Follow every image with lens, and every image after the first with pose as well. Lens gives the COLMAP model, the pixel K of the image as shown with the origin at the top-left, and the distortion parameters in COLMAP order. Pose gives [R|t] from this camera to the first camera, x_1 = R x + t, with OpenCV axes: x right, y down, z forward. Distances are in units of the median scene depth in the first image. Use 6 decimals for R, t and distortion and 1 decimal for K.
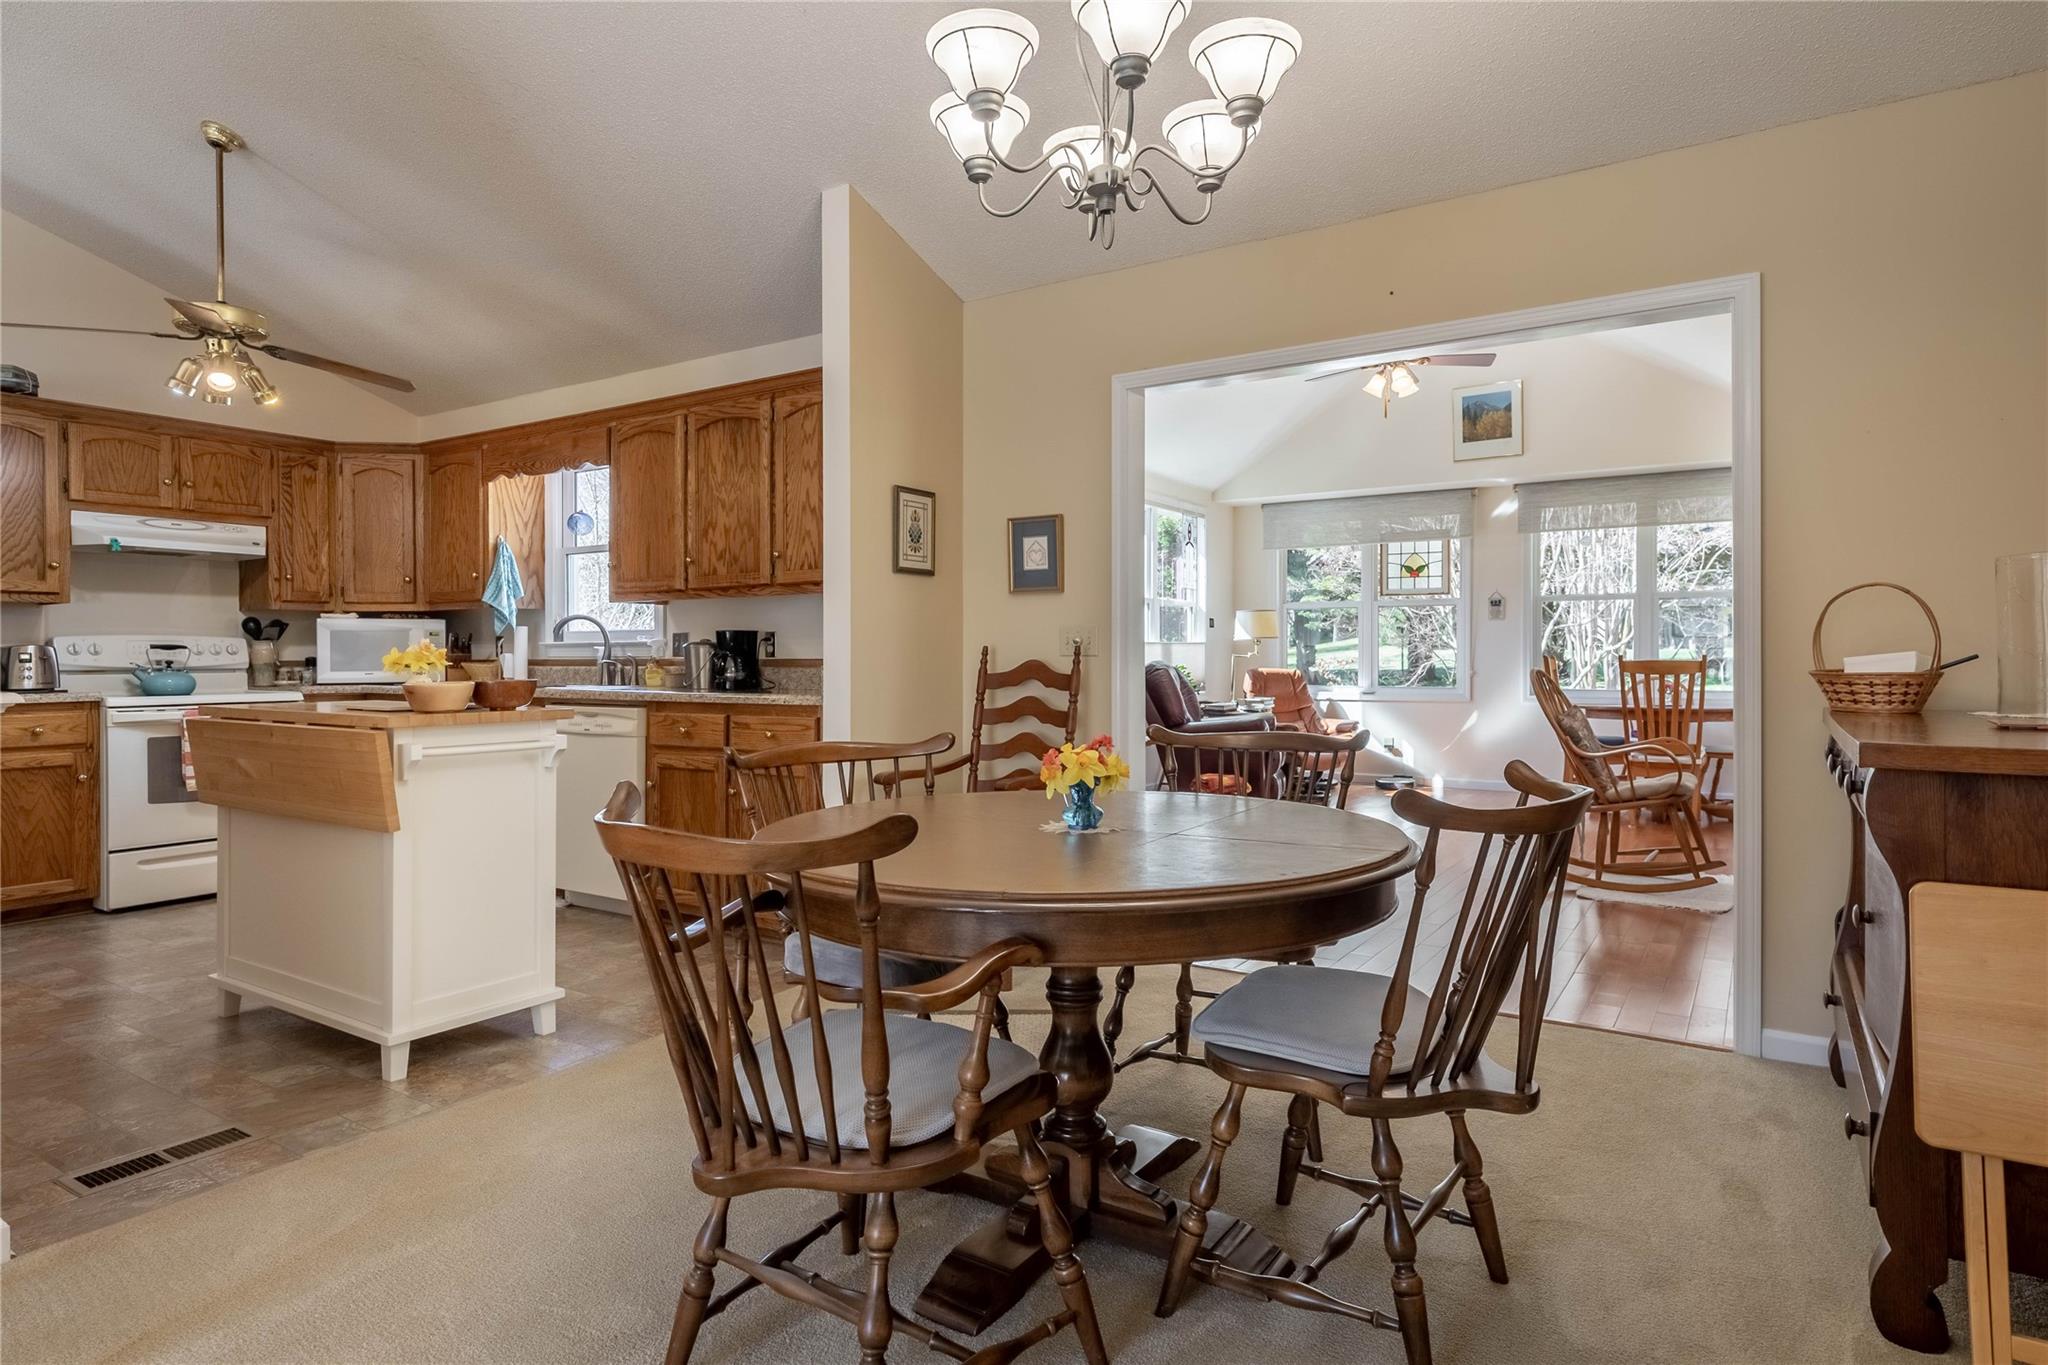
lens RADIAL K [[1132.0, 0, 1040.0], [0, 1132.0, 657.4], [0, 0, 1]] dist [0.002801, -0.000088]
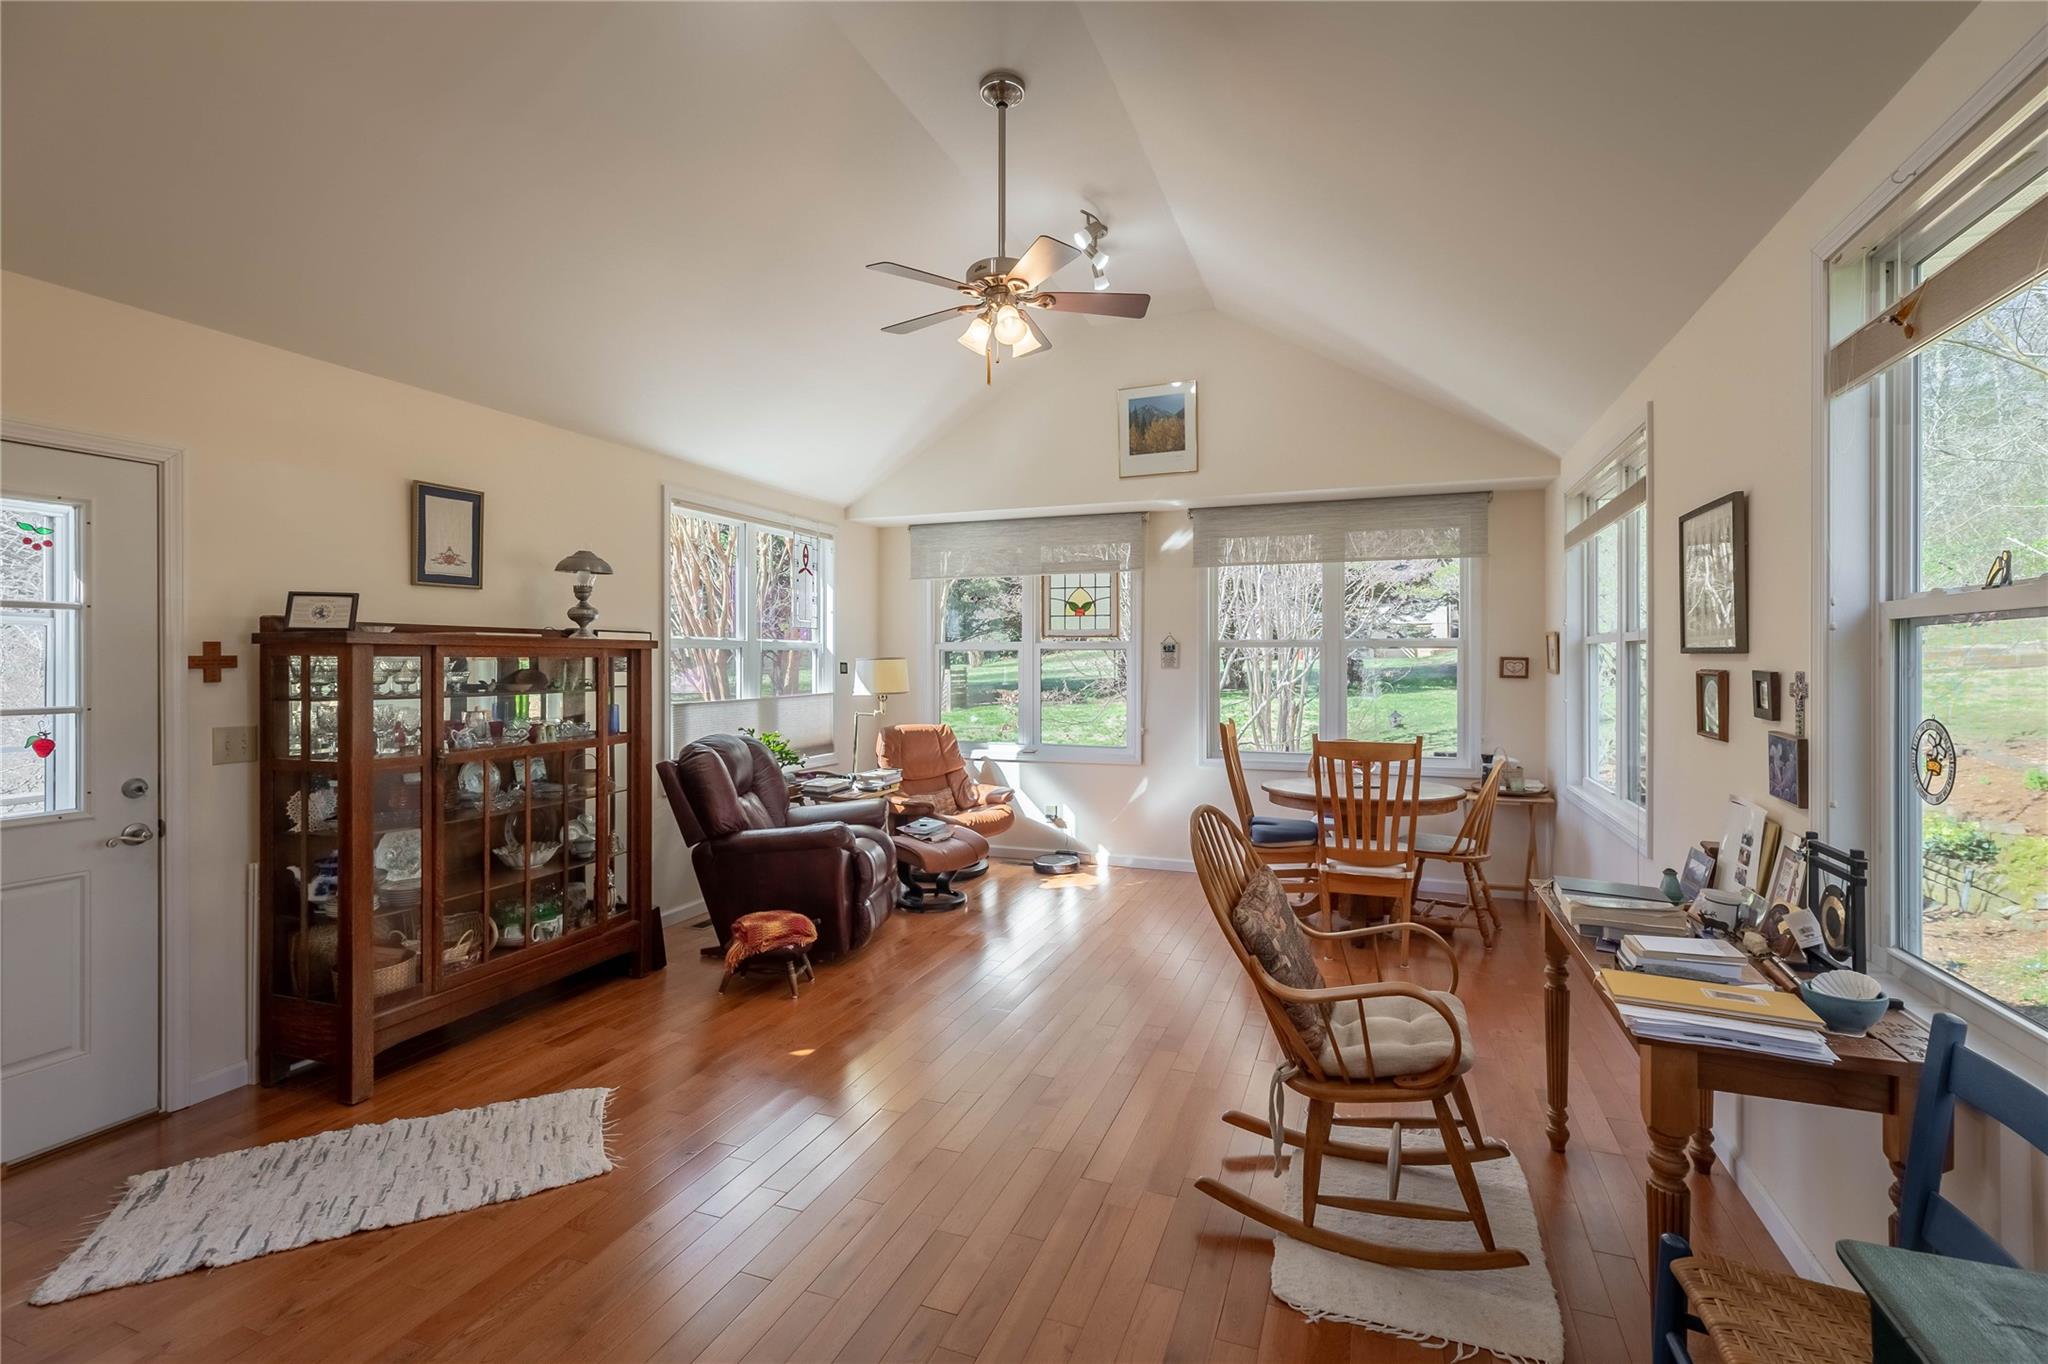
lens RADIAL K [[925.1, 0, 1036.8], [0, 925.1, 656.9], [0, 0, 1]] dist [0.005142, -0.000138]
pose [[0.977015, 0.001491, 0.213166, 0.154519], [-0.000479, 0.999988, -0.004797, -0.037572], [-0.213171, 0.004585, 0.977004, 0.337035]]
